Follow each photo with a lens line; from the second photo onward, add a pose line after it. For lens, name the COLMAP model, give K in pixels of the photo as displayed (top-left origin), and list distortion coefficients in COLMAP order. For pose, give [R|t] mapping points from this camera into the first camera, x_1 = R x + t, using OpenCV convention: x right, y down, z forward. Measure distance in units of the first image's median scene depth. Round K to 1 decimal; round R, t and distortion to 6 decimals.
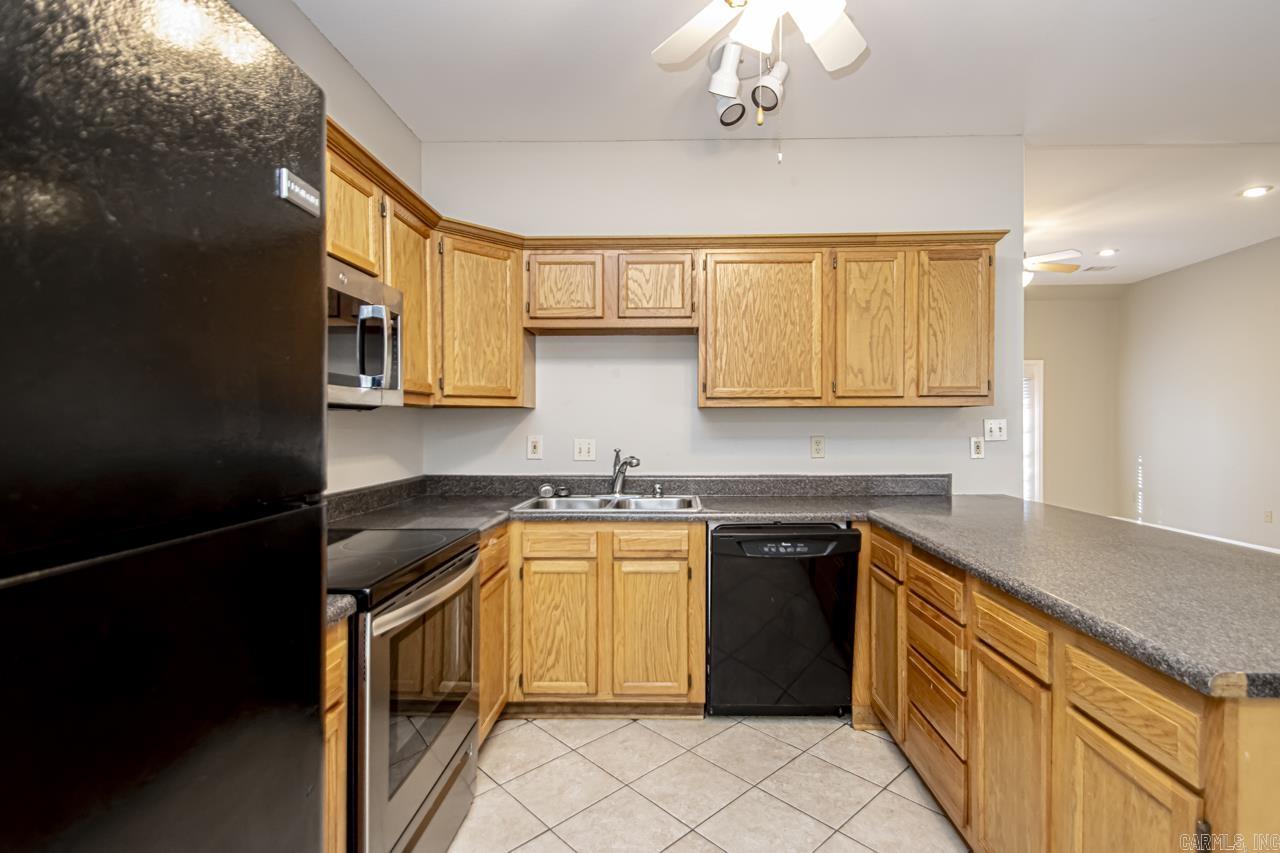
lens RADIAL K [[600.5, 0, 656.6], [0, 600.5, 427.3], [0, 0, 1]] dist [0.025022, -0.016642]
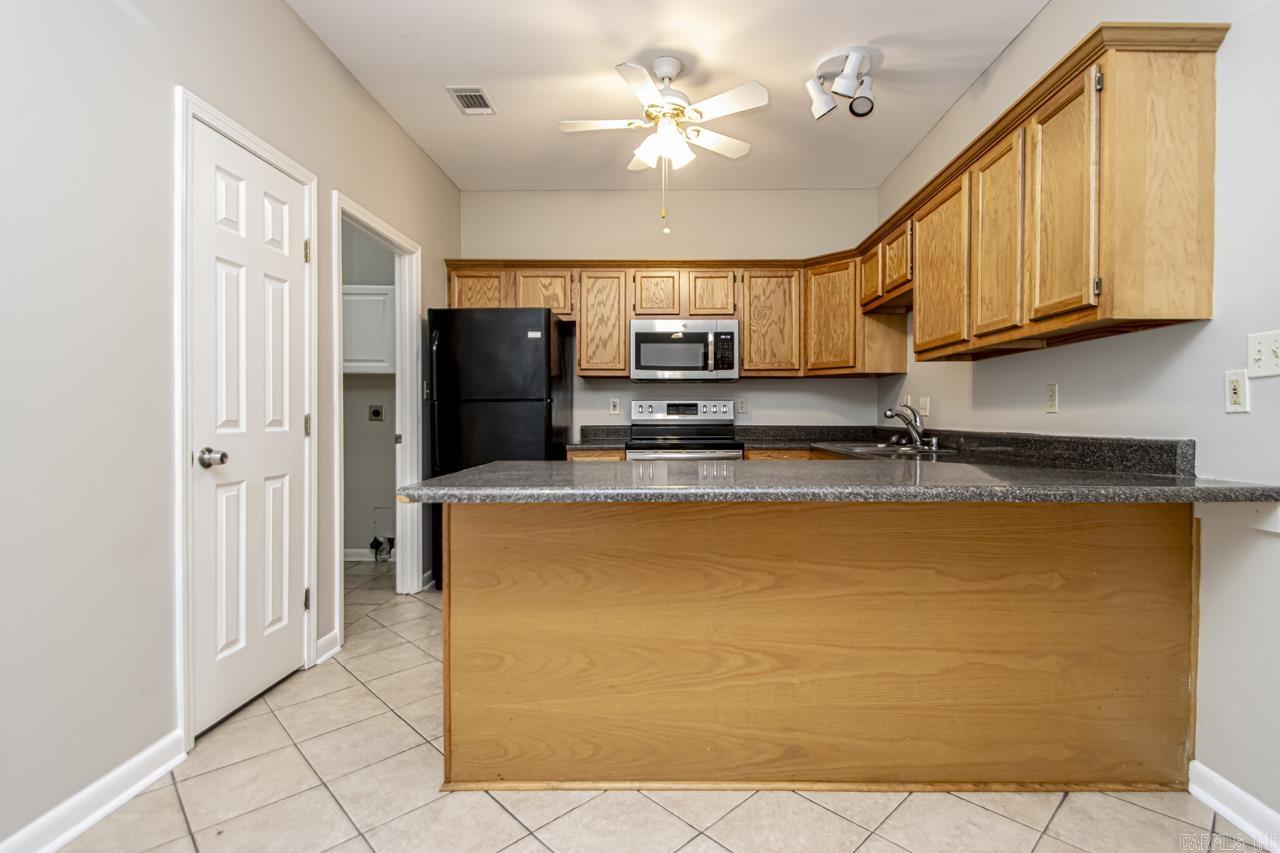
lens RADIAL K [[600.5, 0, 675.8], [0, 600.5, 421.8], [0, 0, 1]] dist [0.025022, -0.016642]
pose [[0.025845, 0.015114, -0.999552, 1.151238], [-0.012592, 0.999811, 0.014793, 0.063127], [0.999587, 0.012204, 0.026030, 0.553412]]
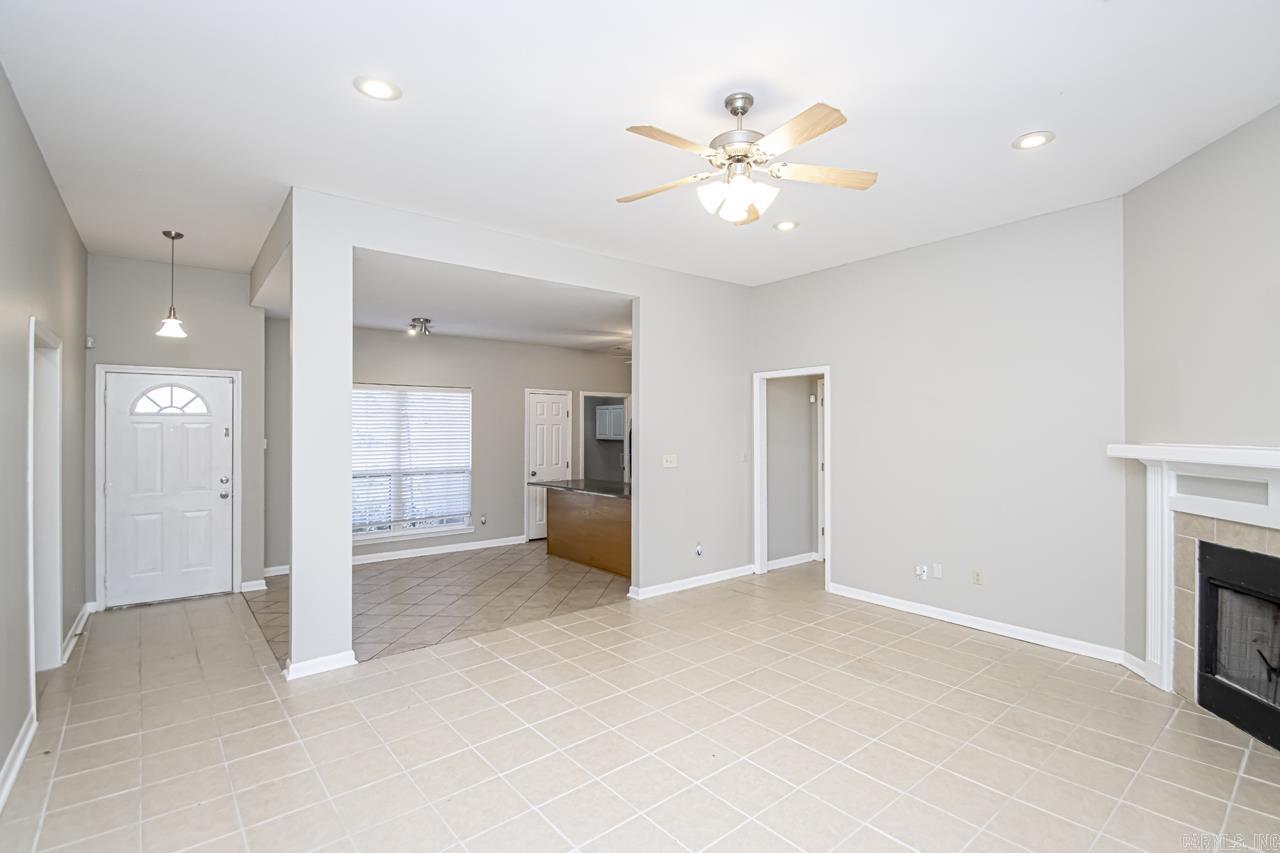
lens RADIAL K [[600.5, 0, 636.4], [0, 600.5, 419.9], [0, 0, 1]] dist [0.025022, -0.016642]
pose [[-0.769774, -0.009069, -0.638252, 1.901657], [-0.002059, 0.999929, -0.011725, -0.103185], [0.638313, -0.007712, -0.769738, 2.577631]]
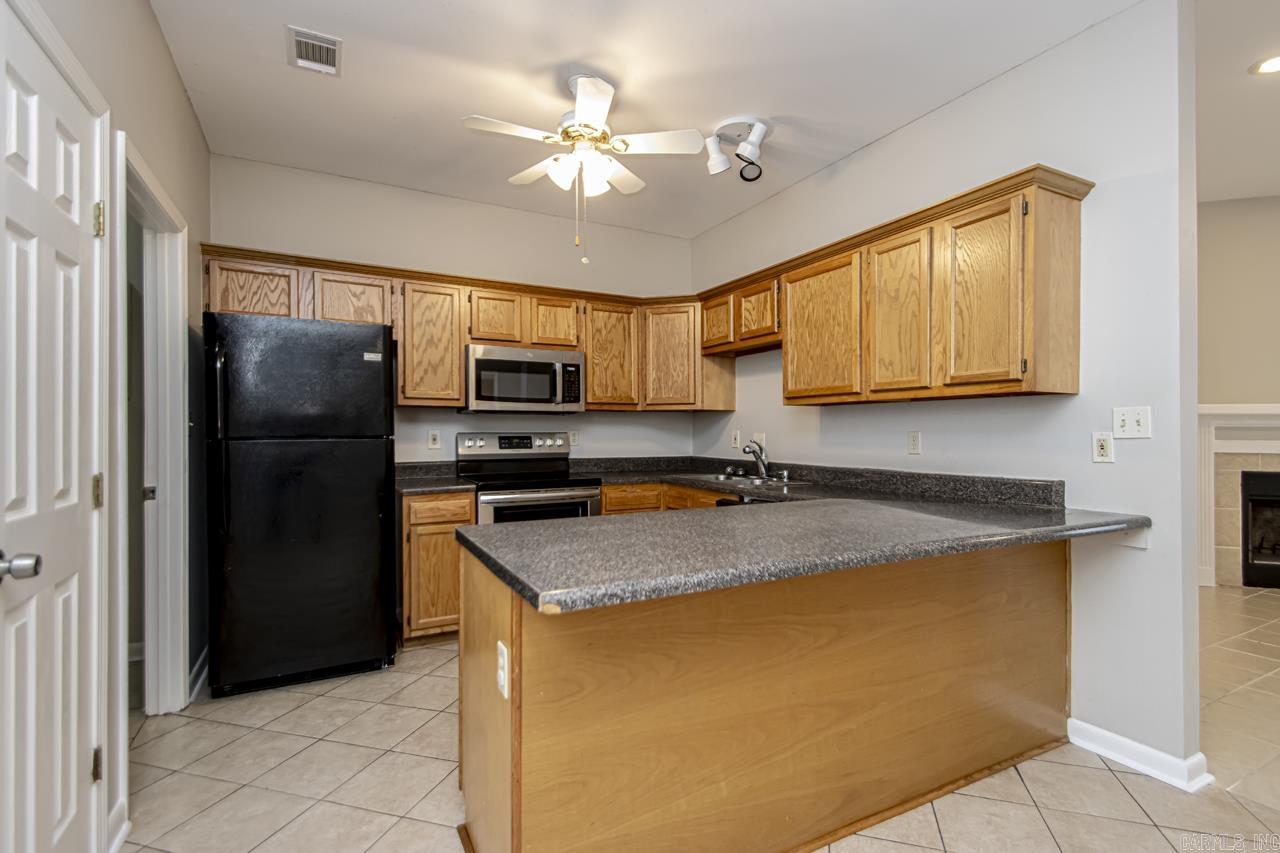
lens RADIAL K [[600.5, 0, 653.8], [0, 600.5, 431.8], [0, 0, 1]] dist [0.025022, -0.016642]
pose [[0.493971, 0.001685, -0.869477, 0.997102], [-0.011843, 0.999918, -0.004791, 0.027045], [0.869398, 0.012664, 0.493950, 0.187244]]
